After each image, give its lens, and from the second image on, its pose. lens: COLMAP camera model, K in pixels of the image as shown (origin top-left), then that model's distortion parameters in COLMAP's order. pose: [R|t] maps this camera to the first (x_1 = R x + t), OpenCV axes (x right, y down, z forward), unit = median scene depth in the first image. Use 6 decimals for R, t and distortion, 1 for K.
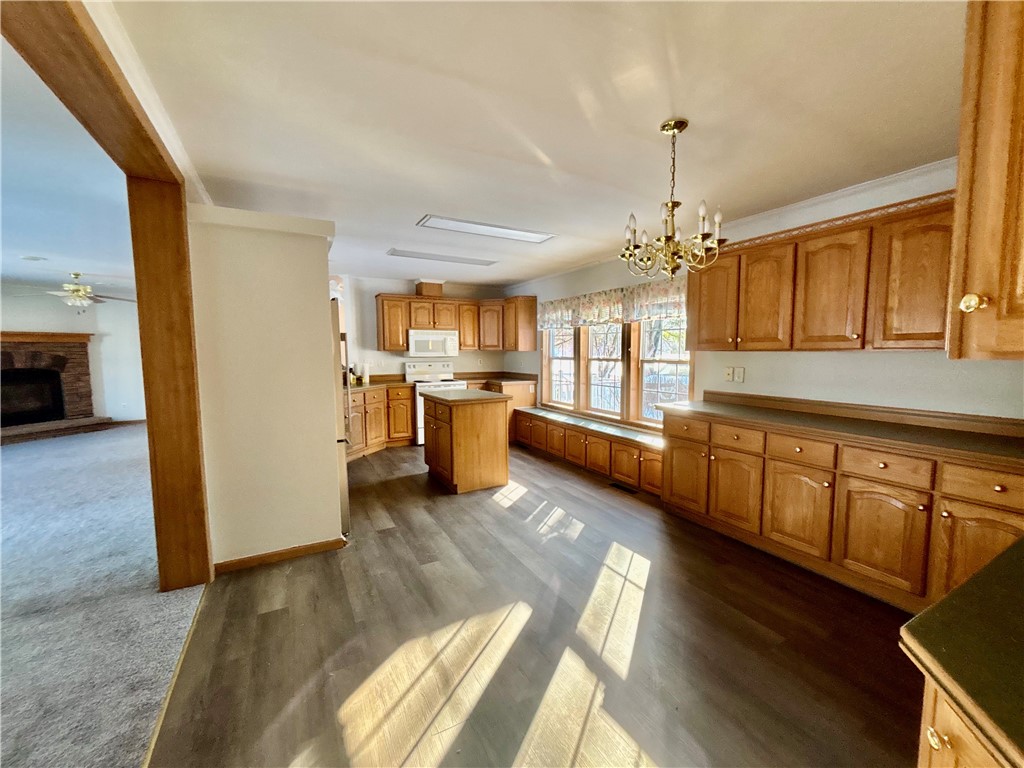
lens RADIAL K [[411.9, 0, 511.8], [0, 411.9, 385.8], [0, 0, 1]] dist [-0.000221, -0.000668]
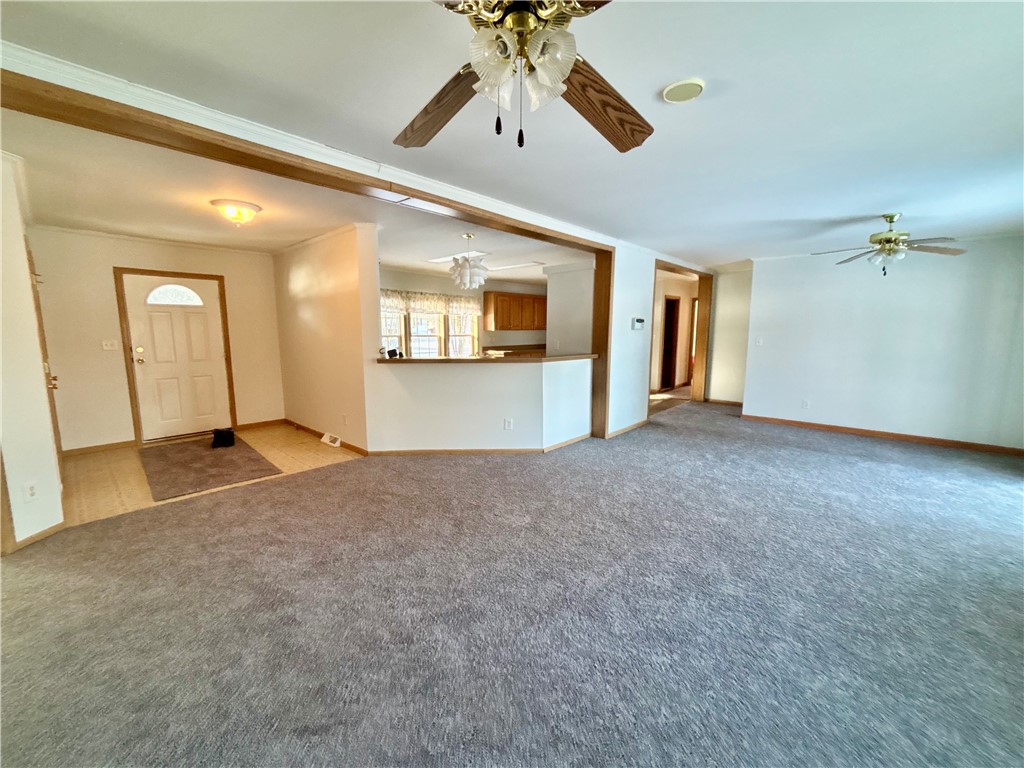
lens RADIAL K [[411.9, 0, 507.5], [0, 411.9, 381.2], [0, 0, 1]] dist [-0.000221, -0.000668]
pose [[-0.305454, -0.115742, 0.945146, -1.478472], [0.079520, 0.986017, 0.146447, -0.103614], [-0.948881, 0.119891, -0.291979, 1.264834]]
